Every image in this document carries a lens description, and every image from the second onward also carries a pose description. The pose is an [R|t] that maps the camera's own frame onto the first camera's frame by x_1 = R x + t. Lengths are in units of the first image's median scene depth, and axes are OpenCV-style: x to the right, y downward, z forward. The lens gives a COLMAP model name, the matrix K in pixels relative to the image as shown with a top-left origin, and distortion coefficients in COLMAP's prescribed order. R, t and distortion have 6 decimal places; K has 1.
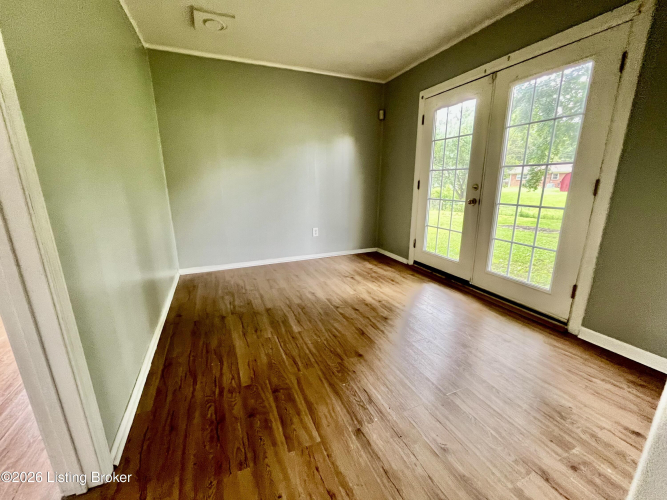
lens RADIAL K [[275.4, 0, 333.4], [0, 275.4, 249.7], [0, 0, 1]] dist [-0.002164, -0.000619]
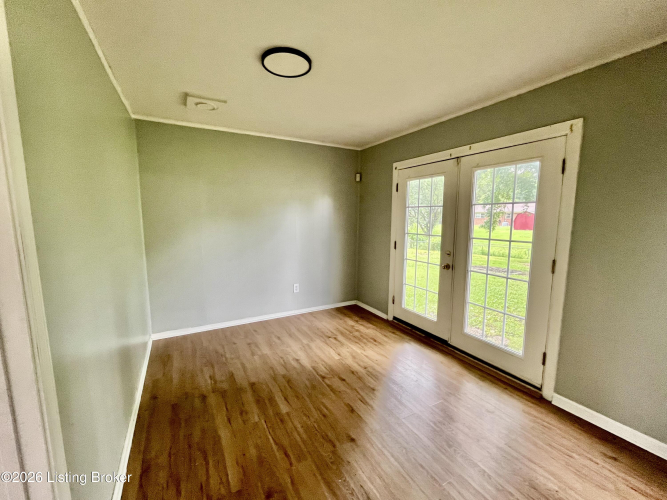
lens RADIAL K [[275.4, 0, 332.8], [0, 275.4, 250.0], [0, 0, 1]] dist [-0.002164, -0.000619]
pose [[0.994937, -0.002983, 0.100454, -0.052078], [0.014969, 0.992807, -0.118787, -0.130329], [-0.099377, 0.119689, 0.987825, -0.034341]]
